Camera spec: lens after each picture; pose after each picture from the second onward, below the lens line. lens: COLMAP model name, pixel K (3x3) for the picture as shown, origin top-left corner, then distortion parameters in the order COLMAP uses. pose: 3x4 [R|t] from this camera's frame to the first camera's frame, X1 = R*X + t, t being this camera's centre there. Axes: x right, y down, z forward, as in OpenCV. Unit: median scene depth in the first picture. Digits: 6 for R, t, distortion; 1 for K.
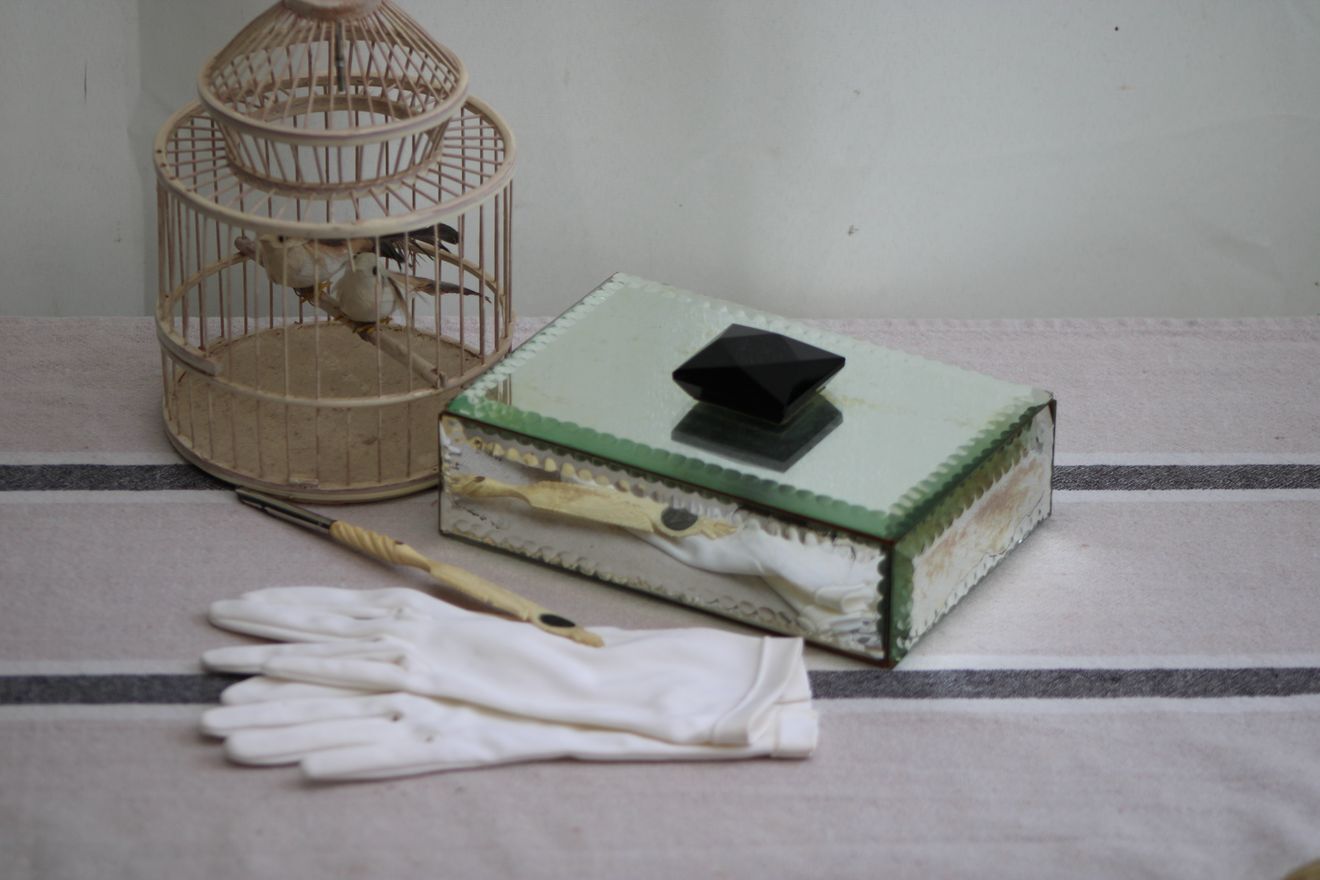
lens RADIAL K [[2653.0, 0, 660.0], [0, 2653.0, 440.0], [0, 0, 1]] dist [-0.187752, -0.200530]
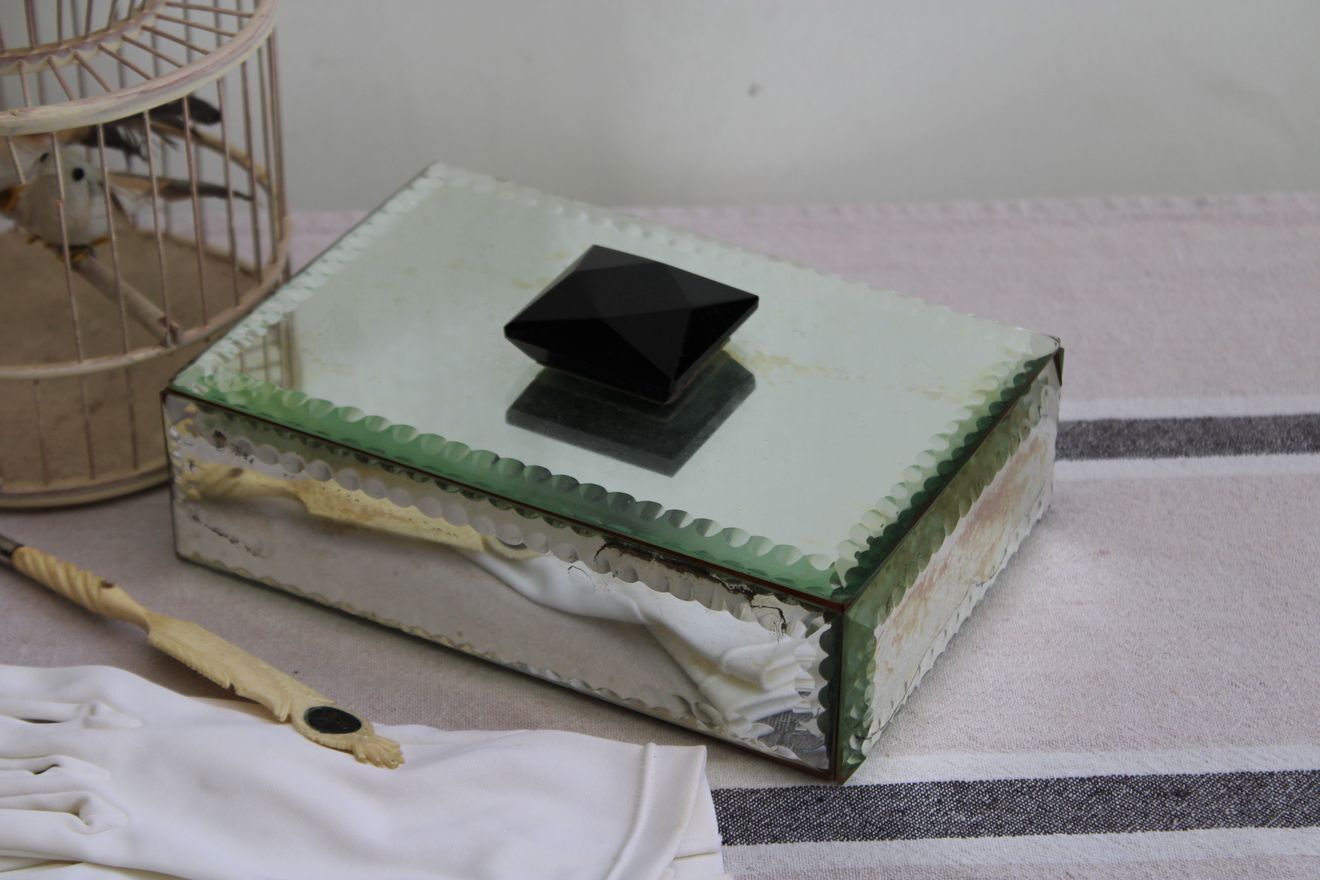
lens RADIAL K [[2670.9, 0, 660.0], [0, 2670.9, 440.0], [0, 0, 1]] dist [-0.038617, -0.147667]
pose [[0.998890, -0.020855, 0.042238, 0.014688], [0.018093, 0.997737, 0.064756, -0.039320], [-0.043493, -0.063920, 0.997007, 0.313907]]
